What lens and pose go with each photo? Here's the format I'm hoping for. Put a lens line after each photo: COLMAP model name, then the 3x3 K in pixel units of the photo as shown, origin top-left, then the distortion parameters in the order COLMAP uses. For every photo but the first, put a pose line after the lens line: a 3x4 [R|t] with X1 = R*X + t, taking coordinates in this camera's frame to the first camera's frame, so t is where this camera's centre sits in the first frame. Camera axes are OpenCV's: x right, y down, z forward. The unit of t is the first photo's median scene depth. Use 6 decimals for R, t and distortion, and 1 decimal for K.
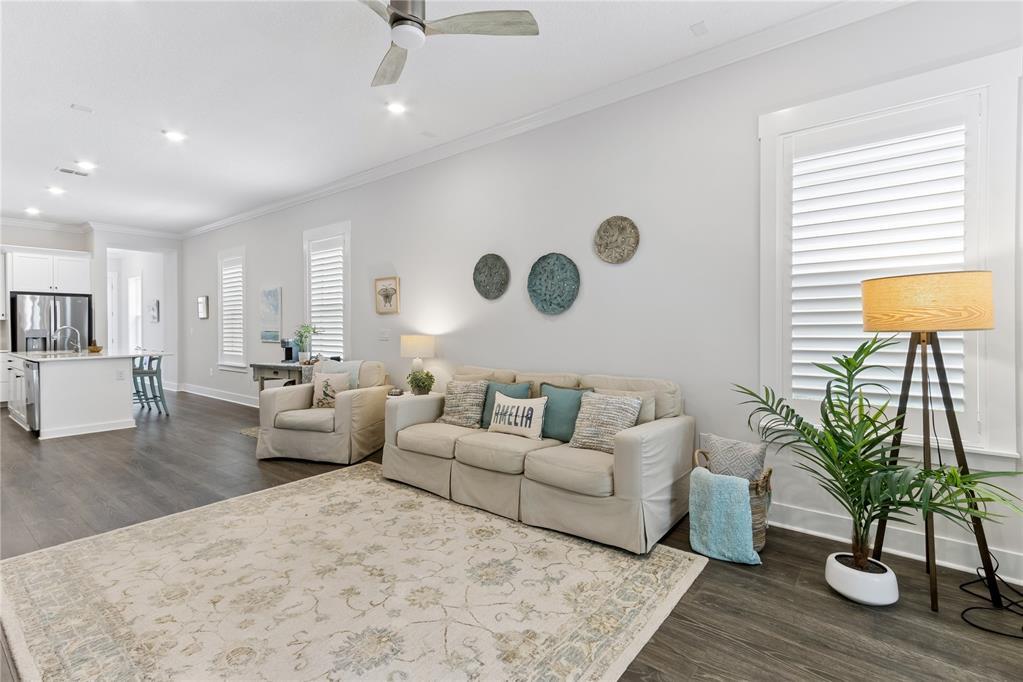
lens RADIAL K [[475.2, 0, 500.0], [0, 475.2, 328.7], [0, 0, 1]] dist [0.022746, 0.000526]
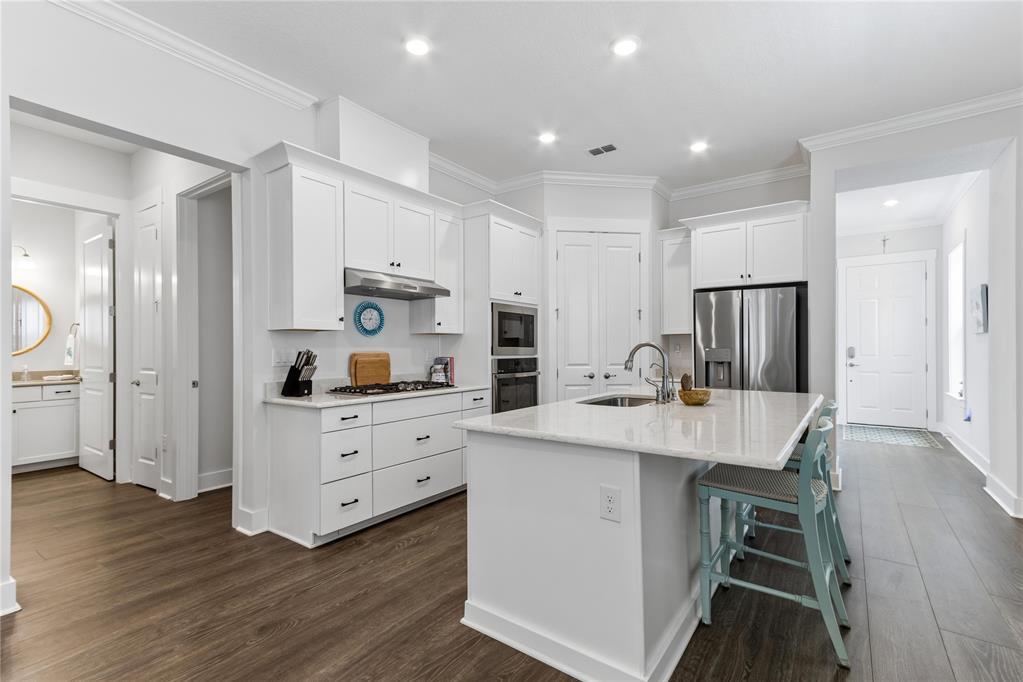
lens RADIAL K [[475.2, 0, 497.4], [0, 475.2, 346.4], [0, 0, 1]] dist [0.022746, 0.000526]
pose [[0.050776, 0.001765, -0.998709, -0.804335], [-0.001912, 0.999997, 0.001670, -0.003392], [0.998708, 0.001825, 0.050779, 1.486651]]
